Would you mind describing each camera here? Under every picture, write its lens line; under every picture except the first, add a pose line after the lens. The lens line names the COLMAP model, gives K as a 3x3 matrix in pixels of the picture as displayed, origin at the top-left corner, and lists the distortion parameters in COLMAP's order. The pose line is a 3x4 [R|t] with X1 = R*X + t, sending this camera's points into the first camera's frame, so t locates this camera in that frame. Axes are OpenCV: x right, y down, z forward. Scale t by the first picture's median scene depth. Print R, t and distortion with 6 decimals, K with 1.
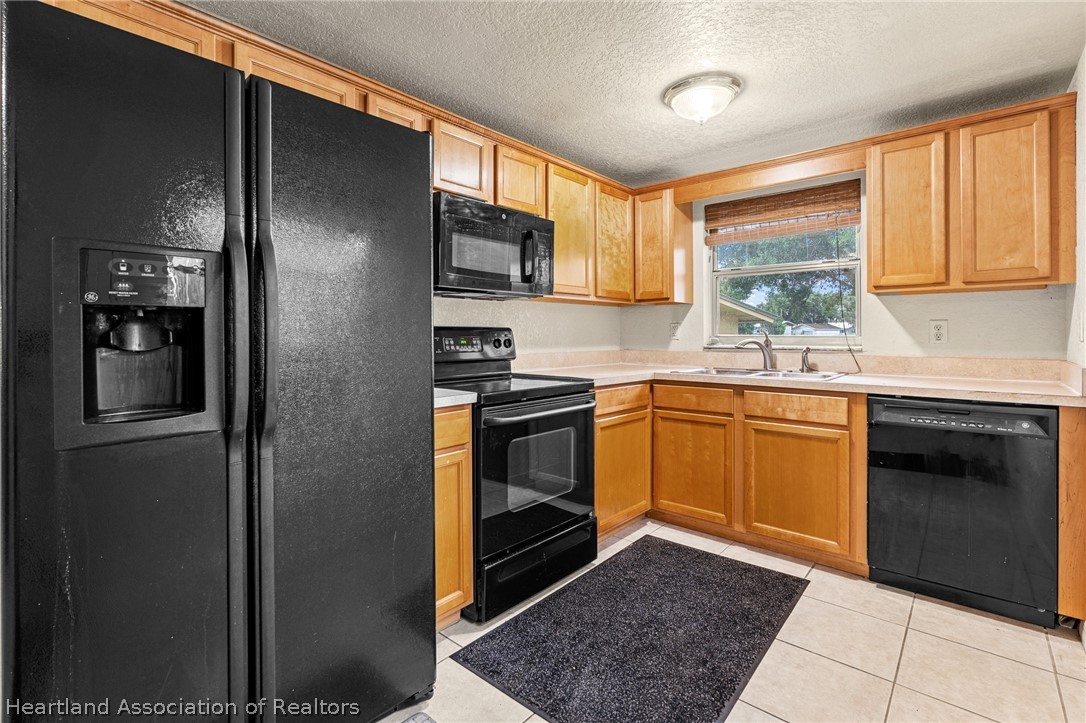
lens RADIAL K [[495.6, 0, 549.8], [0, 495.6, 335.1], [0, 0, 1]] dist [-0.002778, 0.002112]
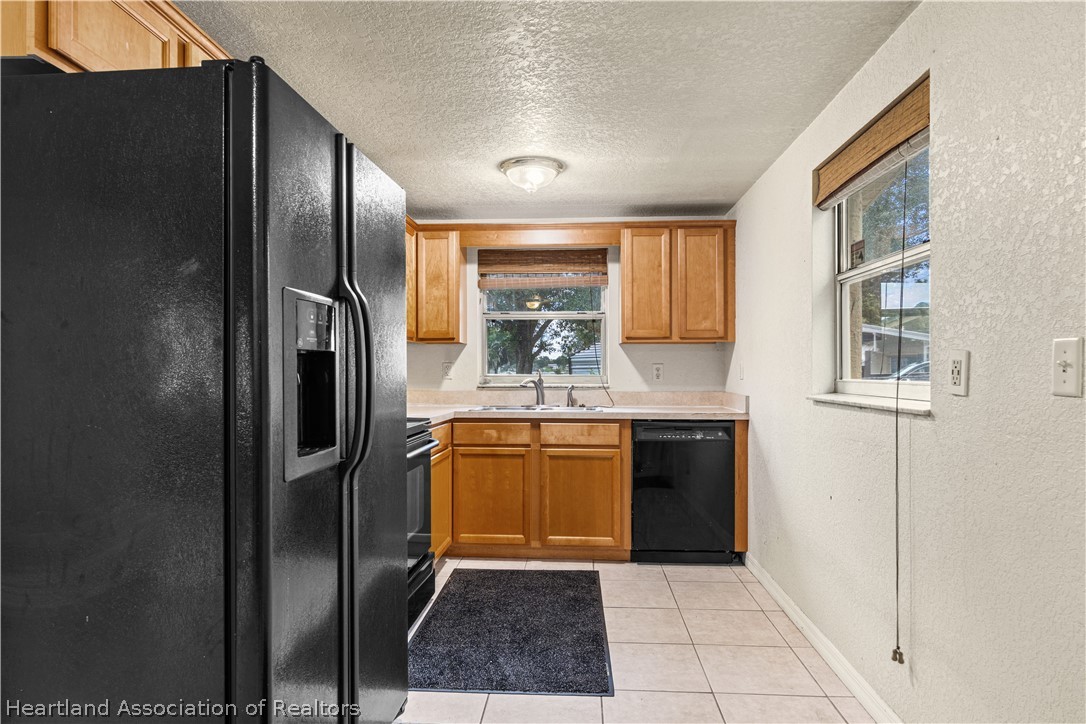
lens RADIAL K [[623.3, 0, 542.3], [0, 623.3, 367.3], [0, 0, 1]] dist [-0.002936, 0.001012]
pose [[0.798404, 0.007475, 0.602075, -0.503168], [-0.001374, 0.999943, -0.010592, -0.002670], [-0.602120, 0.007630, 0.798369, -0.167405]]
